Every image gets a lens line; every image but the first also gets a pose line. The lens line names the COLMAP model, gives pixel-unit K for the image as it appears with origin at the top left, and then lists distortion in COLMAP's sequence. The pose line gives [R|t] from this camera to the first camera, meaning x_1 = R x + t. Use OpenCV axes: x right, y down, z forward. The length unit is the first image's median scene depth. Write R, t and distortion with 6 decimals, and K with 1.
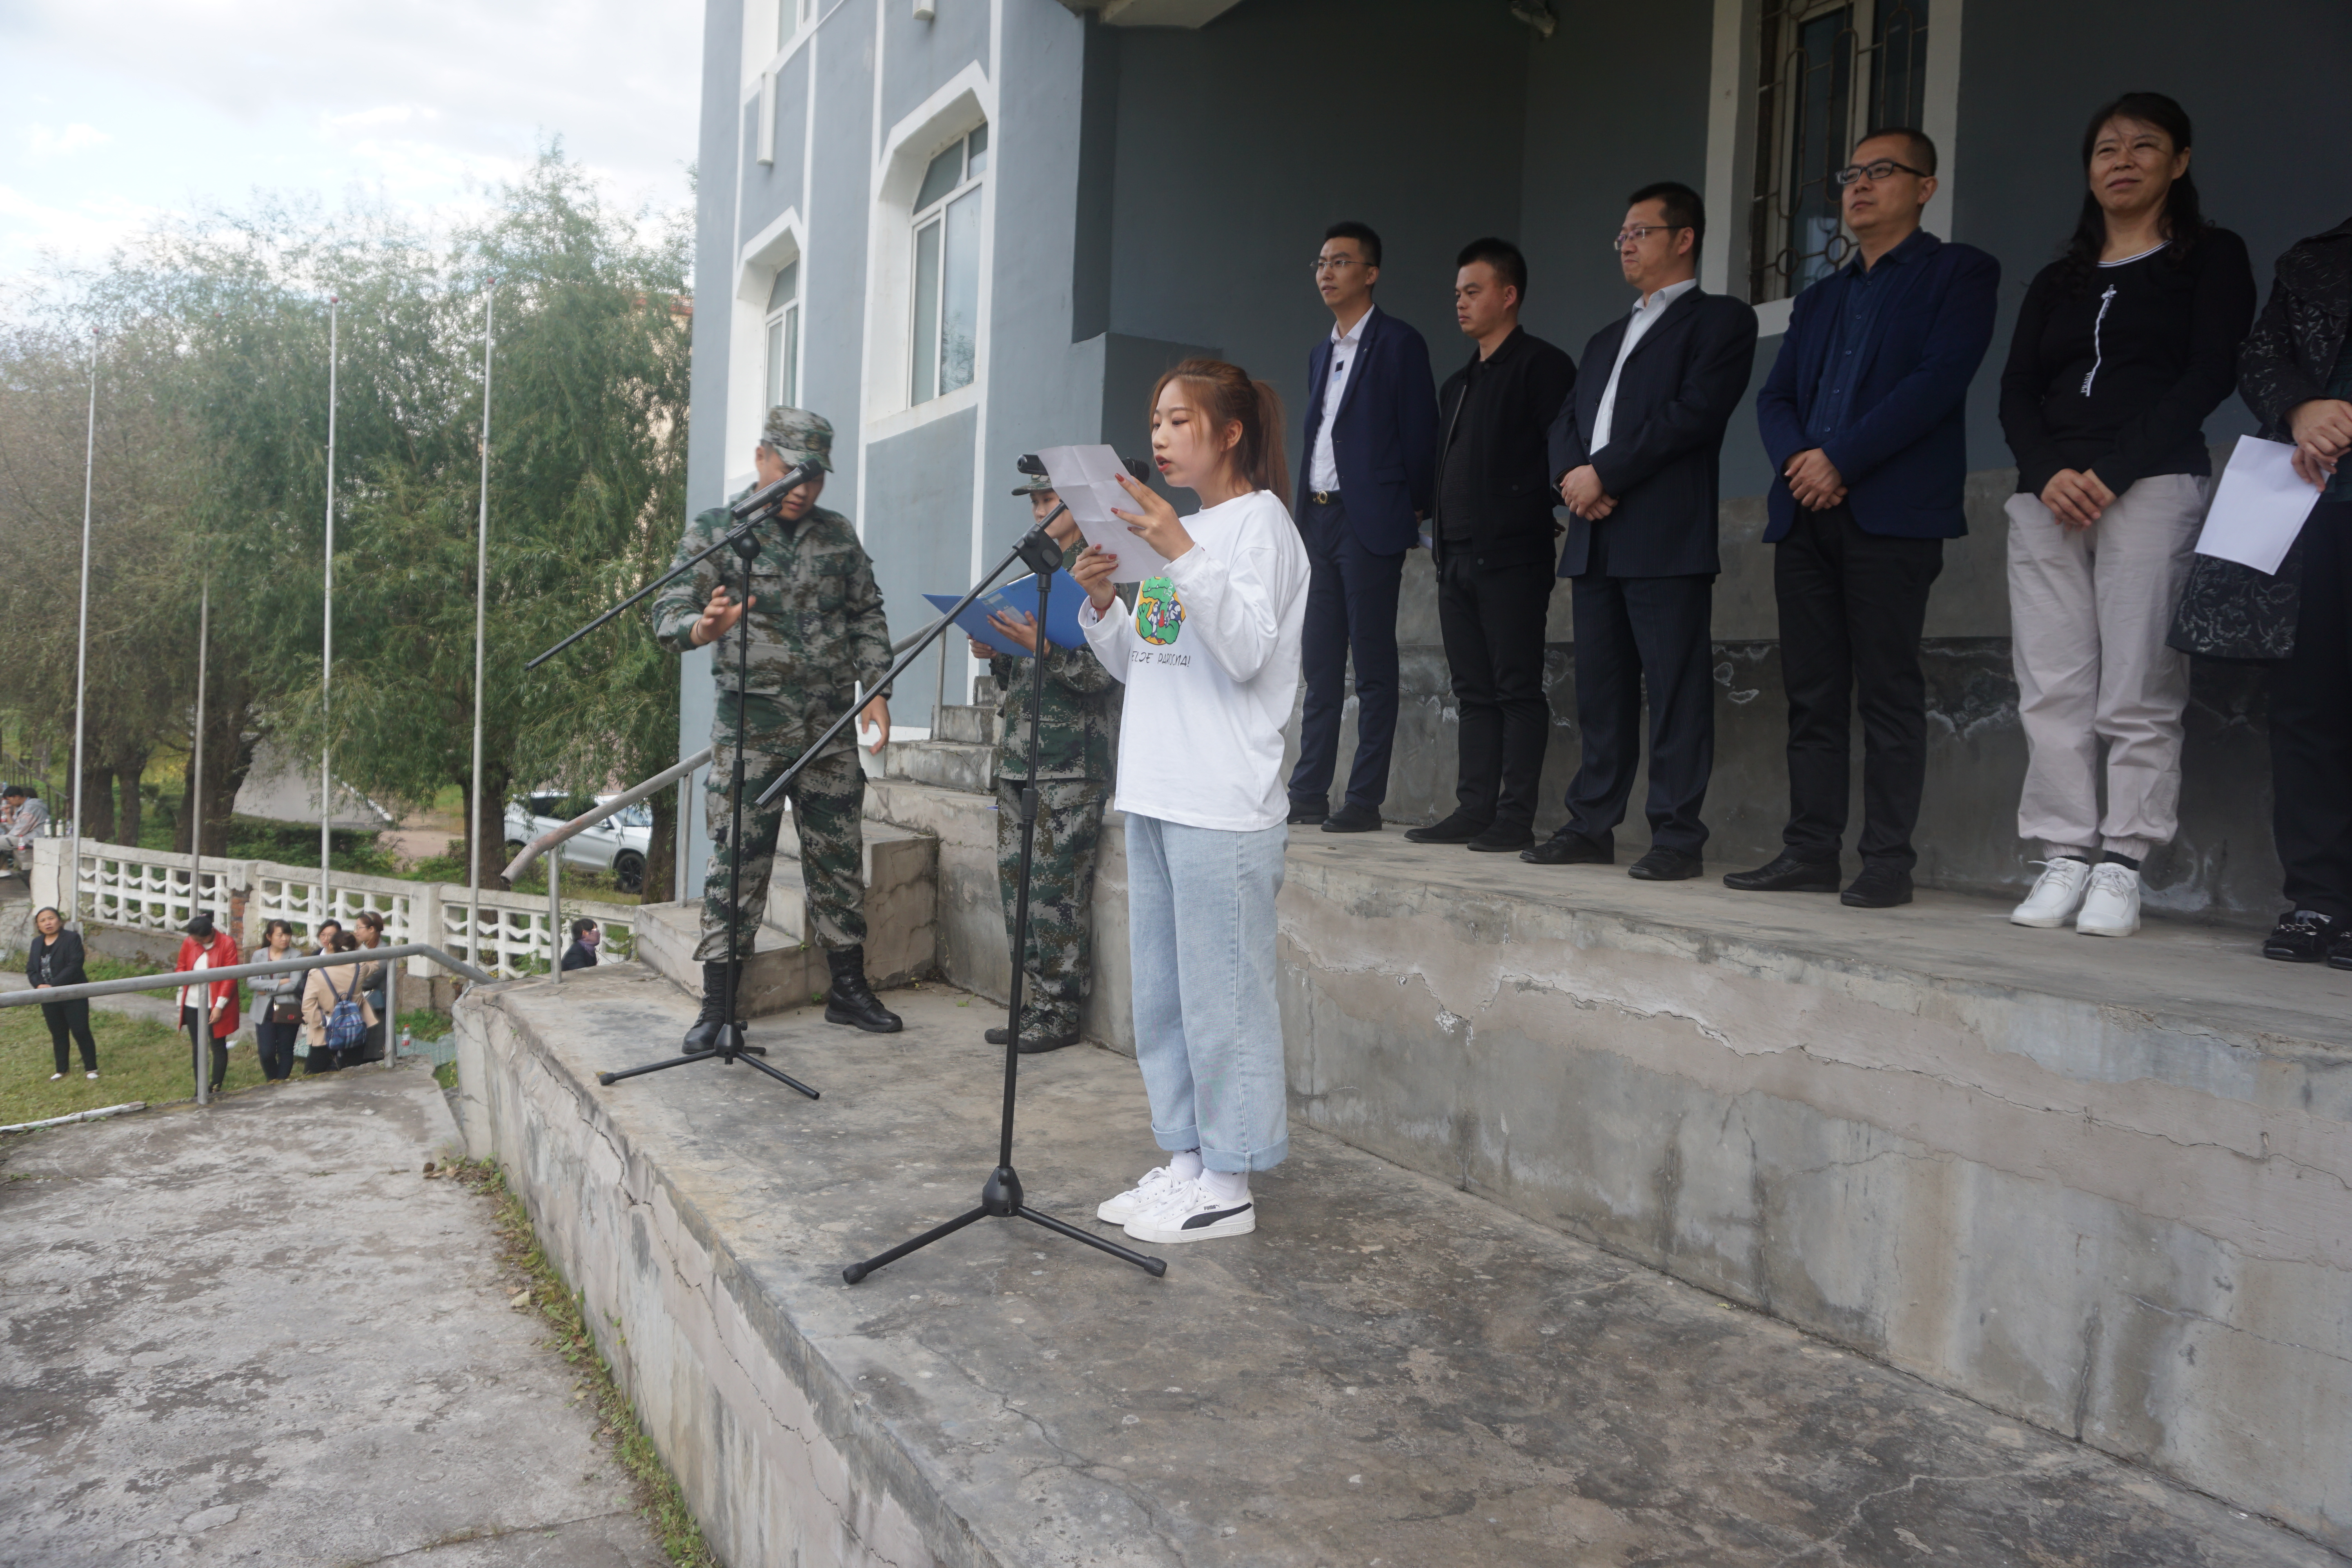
lens RADIAL K [[1611.0, 0, 1182.2], [0, 1611.0, 765.2], [0, 0, 1]] dist [-0.022587, 0.006863]
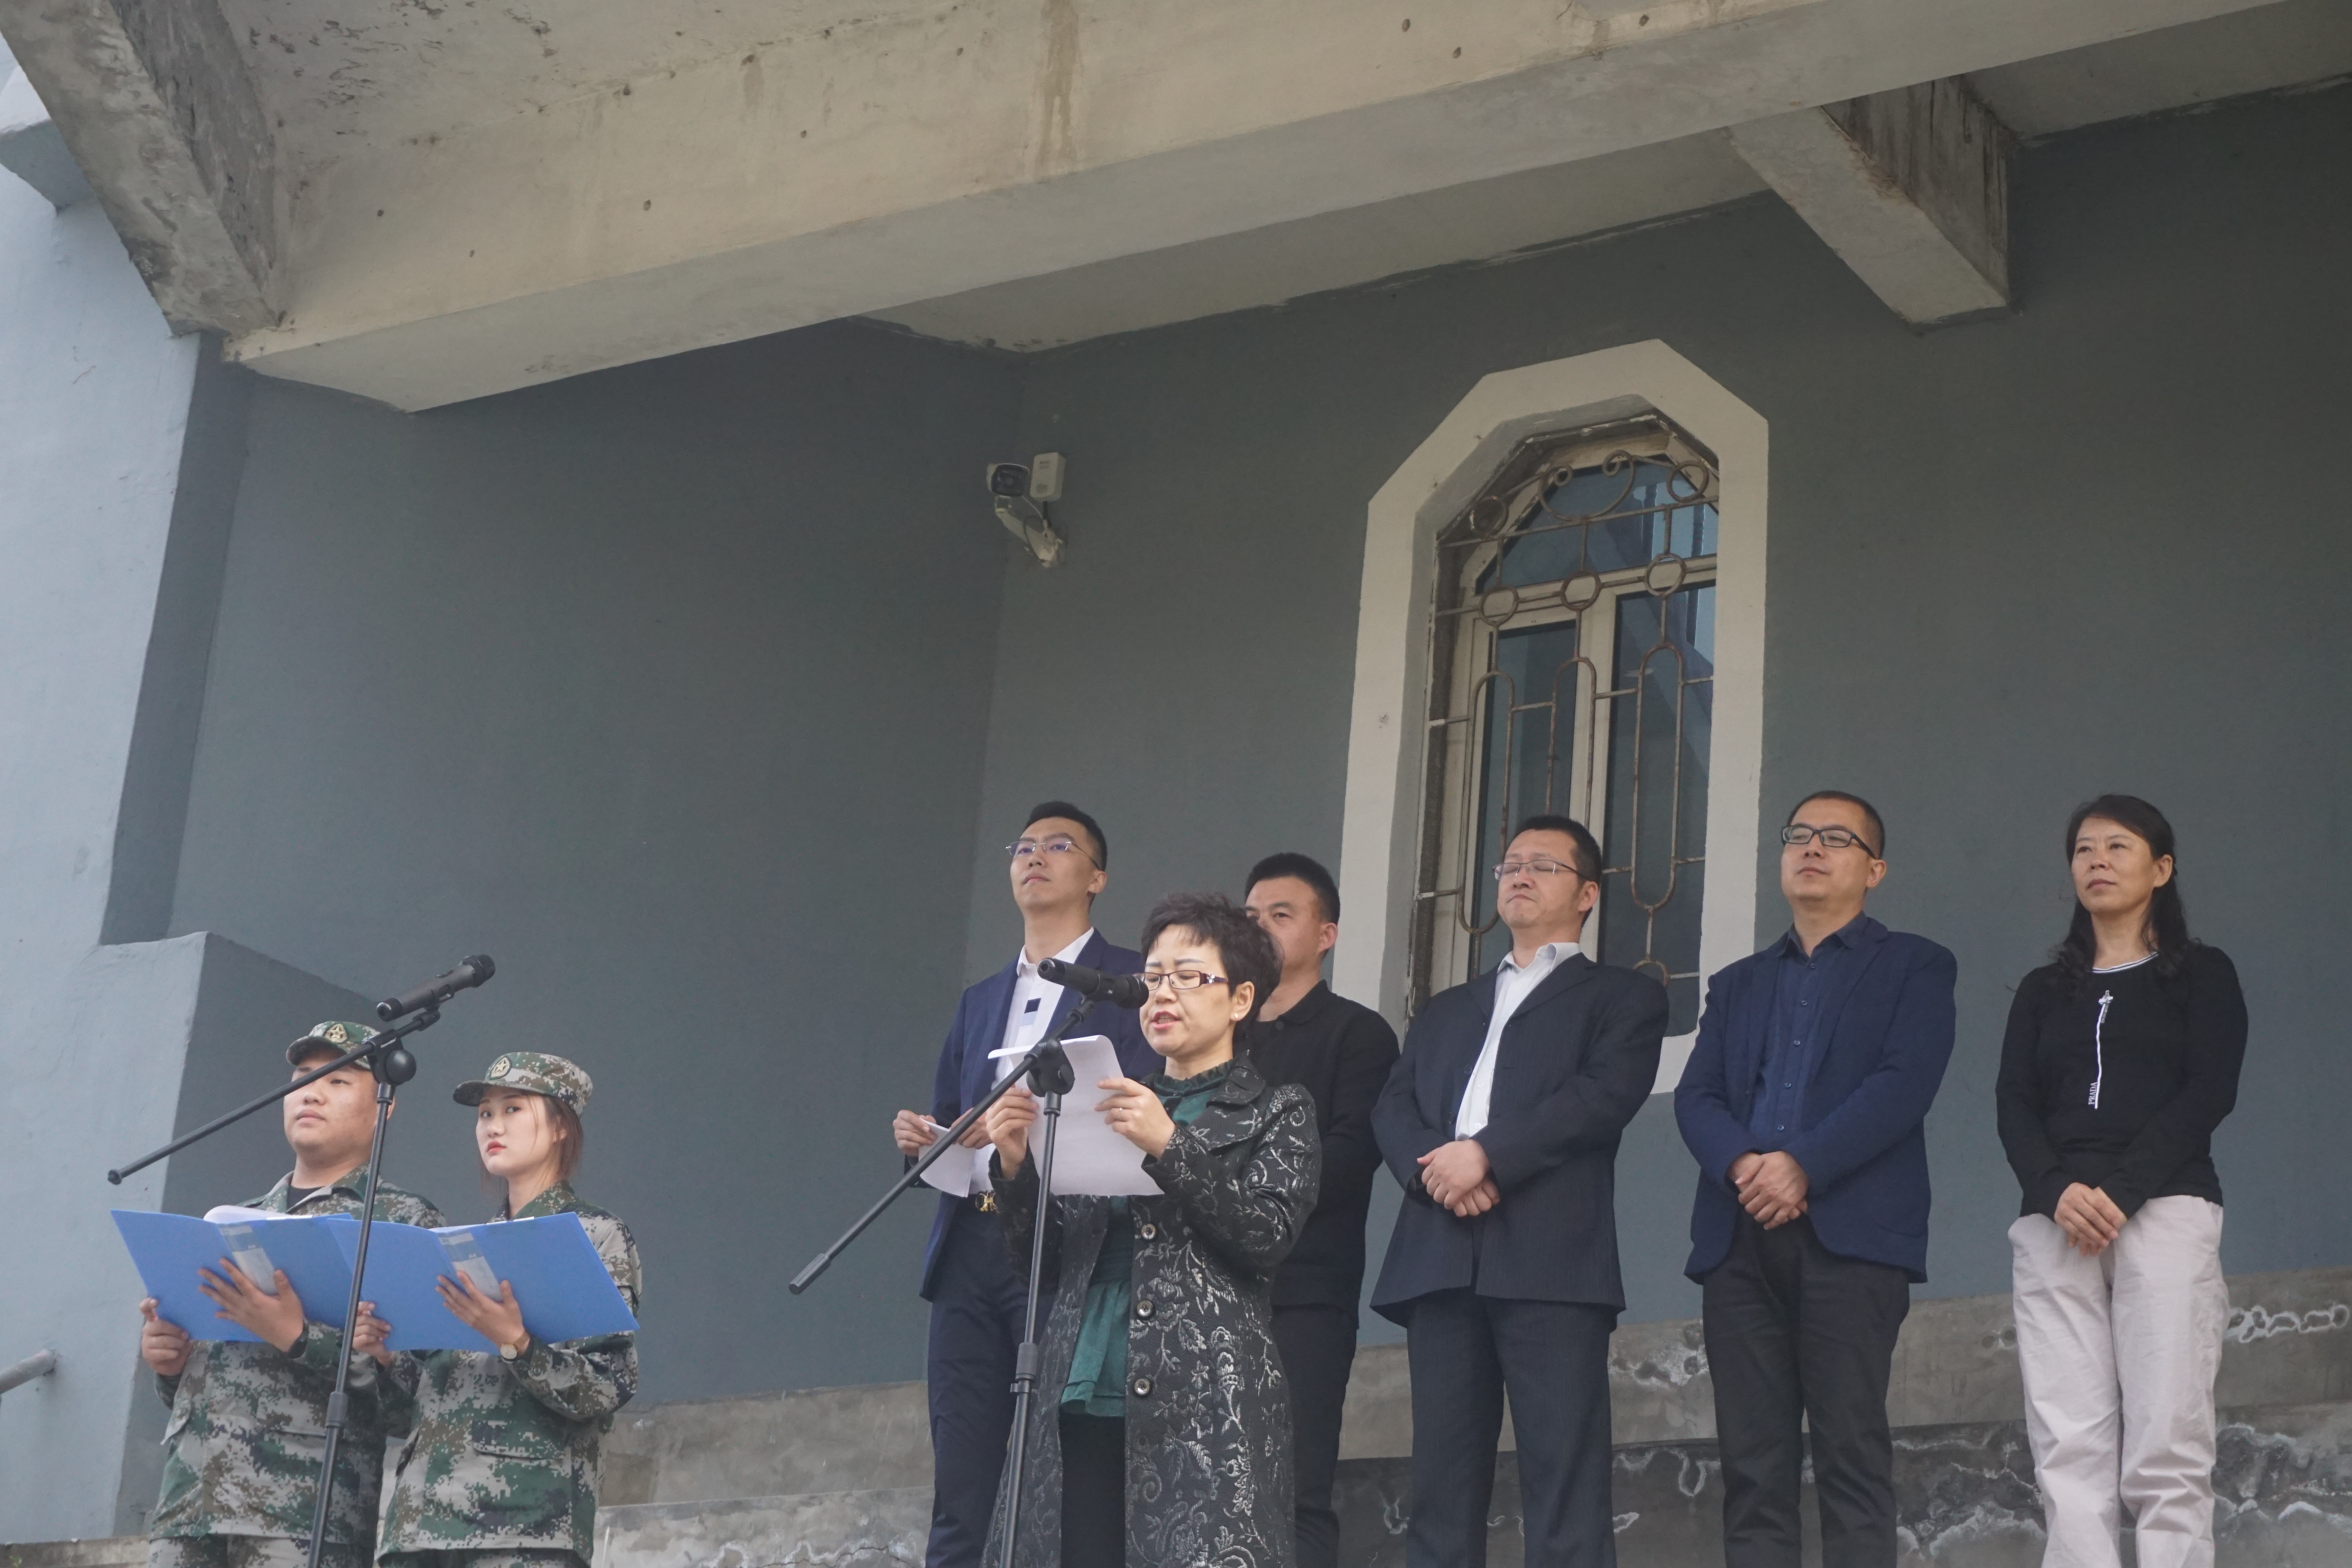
lens RADIAL K [[4715.7, 0, 1151.9], [0, 4715.7, 789.7], [0, 0, 1]] dist [0.138538, 0.000000]
pose [[0.894701, 0.172795, 0.411888, -0.985409], [-0.012497, 0.931463, -0.363621, 0.553280], [-0.446491, 0.320185, 0.835540, -0.987513]]
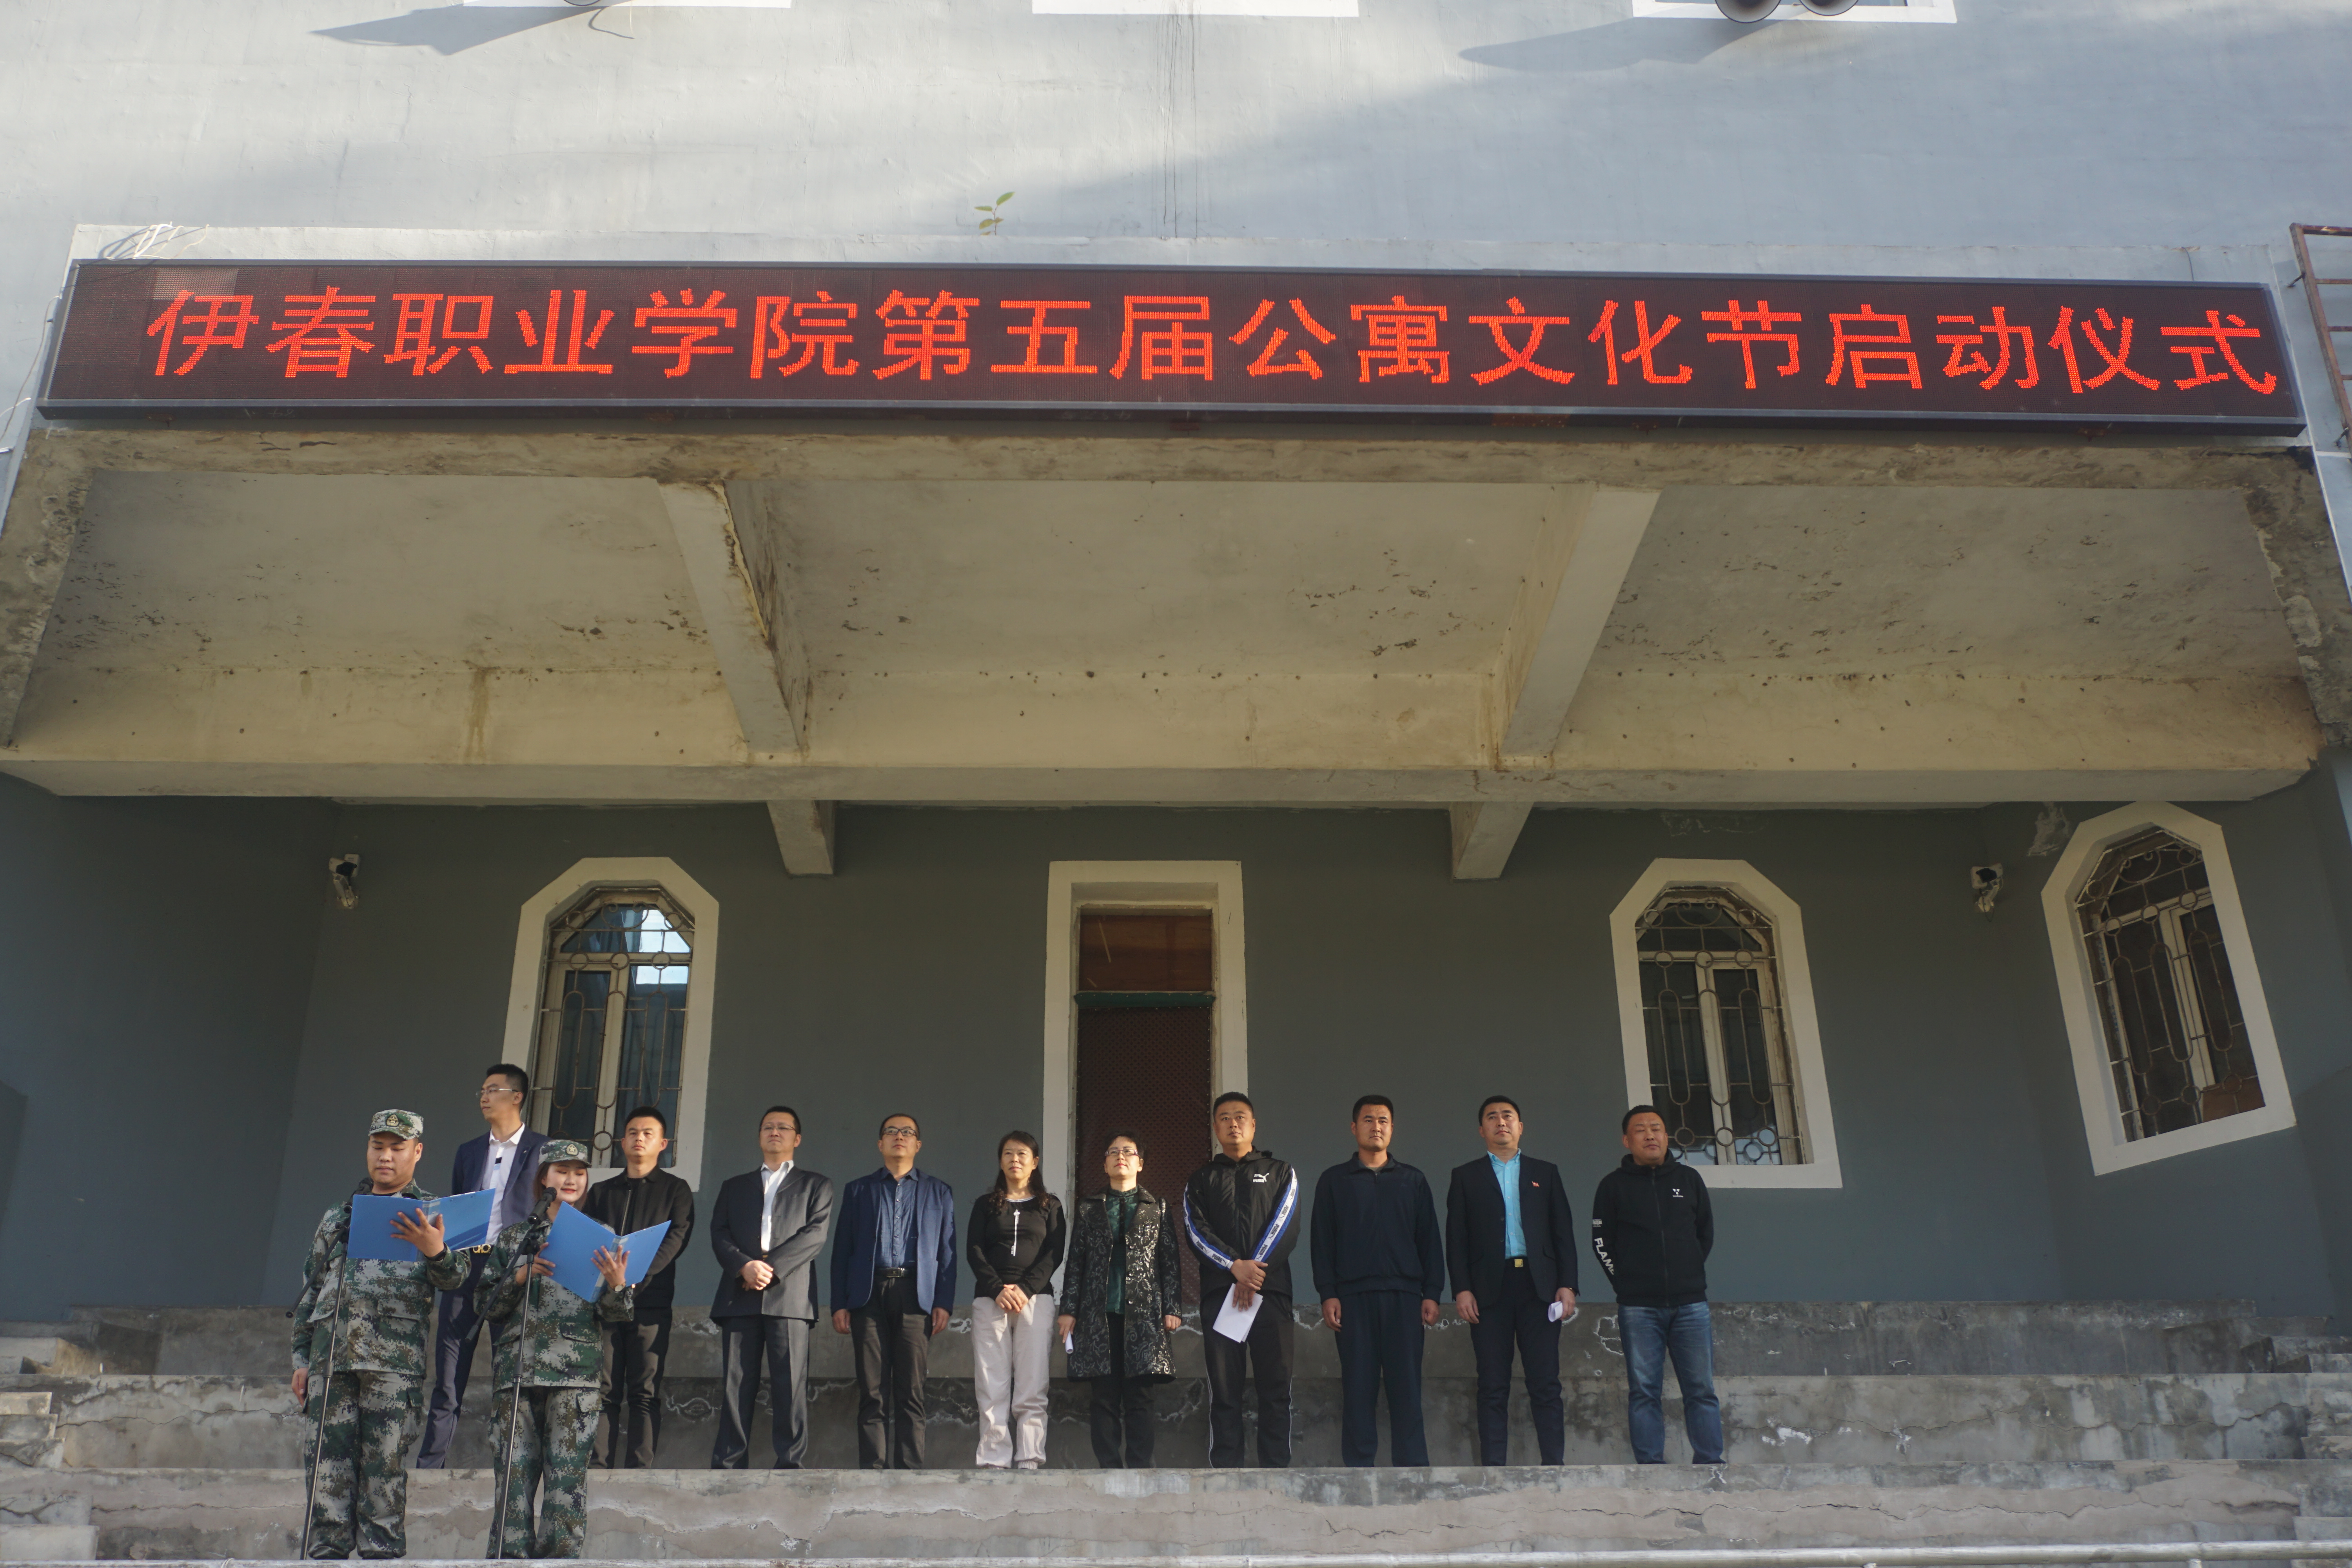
lens RADIAL K [[2229.5, 0, 1179.4], [0, 2229.5, 790.0], [0, 0, 1]] dist [-0.034657, 0.000000]
pose [[0.507869, 0.326691, 0.797084, -2.031251], [0.065745, 0.907900, -0.413999, 0.485192], [-0.858922, 0.262661, 0.439616, -0.761225]]
